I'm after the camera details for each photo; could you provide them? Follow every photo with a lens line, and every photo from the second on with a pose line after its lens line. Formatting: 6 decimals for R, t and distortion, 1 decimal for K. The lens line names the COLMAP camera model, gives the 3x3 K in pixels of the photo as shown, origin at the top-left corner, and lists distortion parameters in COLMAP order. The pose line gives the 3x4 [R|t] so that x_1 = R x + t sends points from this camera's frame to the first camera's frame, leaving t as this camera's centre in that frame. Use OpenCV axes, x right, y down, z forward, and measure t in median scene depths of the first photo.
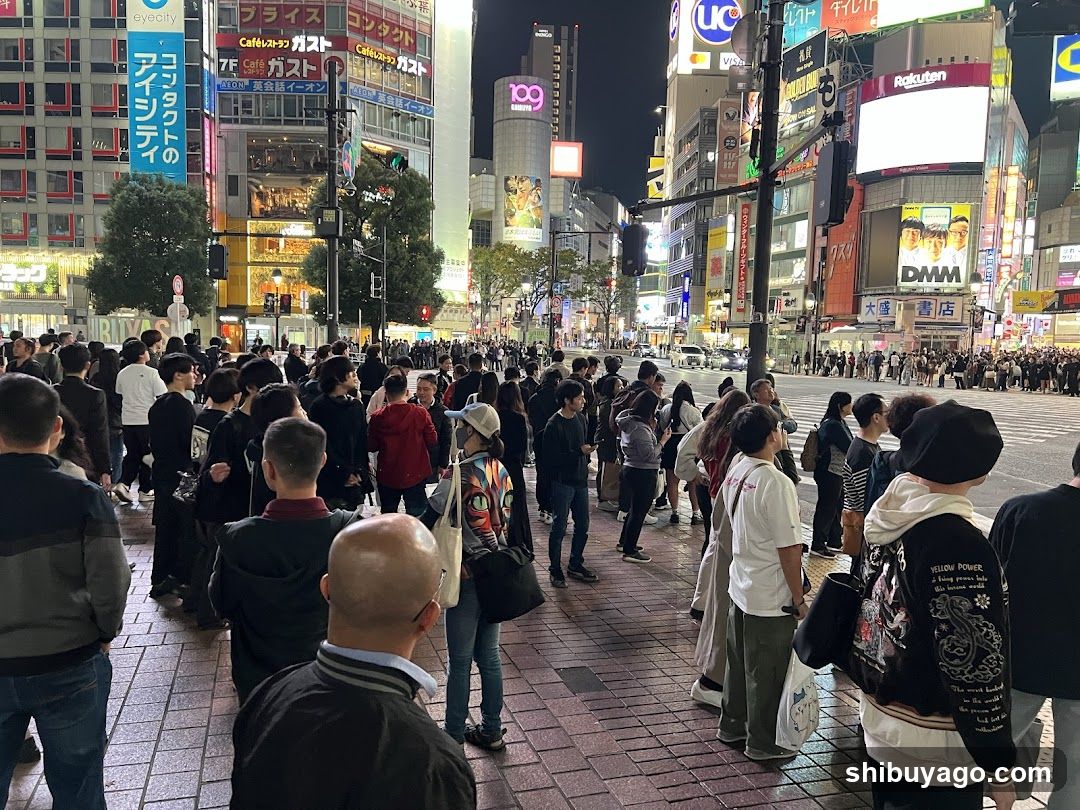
lens RADIAL K [[802.5, 0, 534.2], [0, 802.5, 419.6], [0, 0, 1]] dist [0.005891, -0.007038]
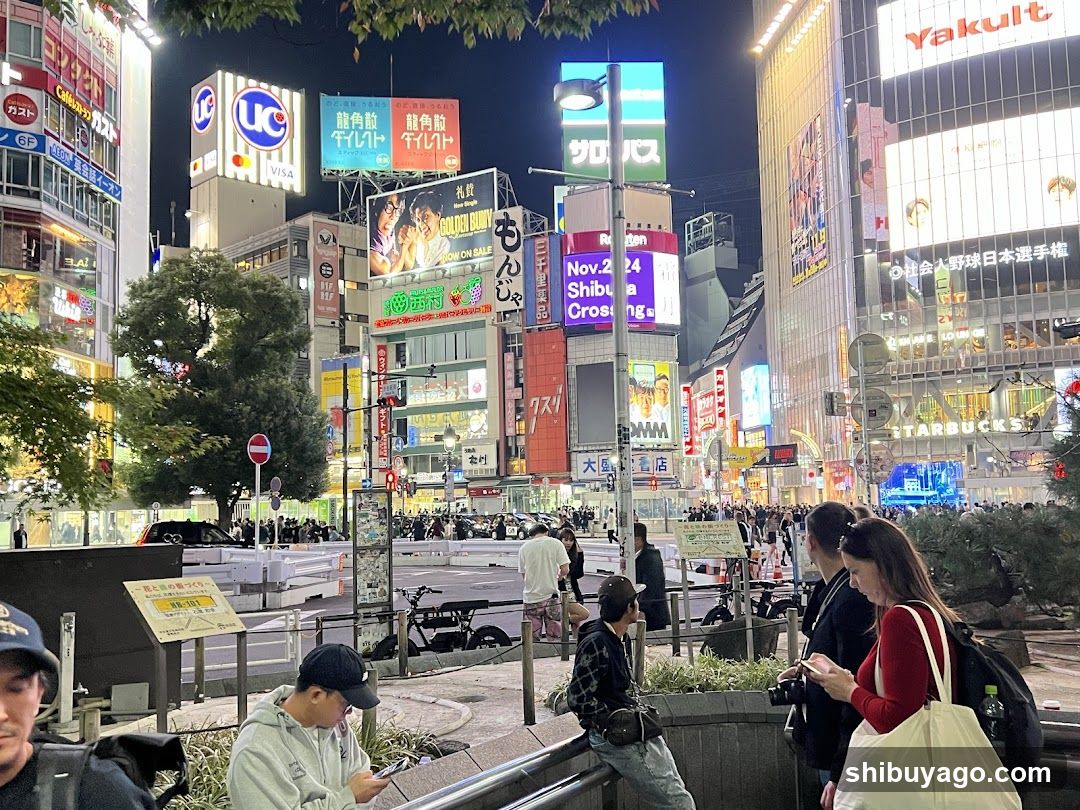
lens RADIAL K [[1042.0, 0, 540.0], [0, 1042.0, 405.0], [0, 0, 1]] dist [0.104328, -0.169190]
pose [[0.754154, 0.022680, 0.656306, -0.403074], [0.106642, 0.981908, -0.156473, -0.021689], [-0.647980, 0.187995, 0.738092, 0.117981]]
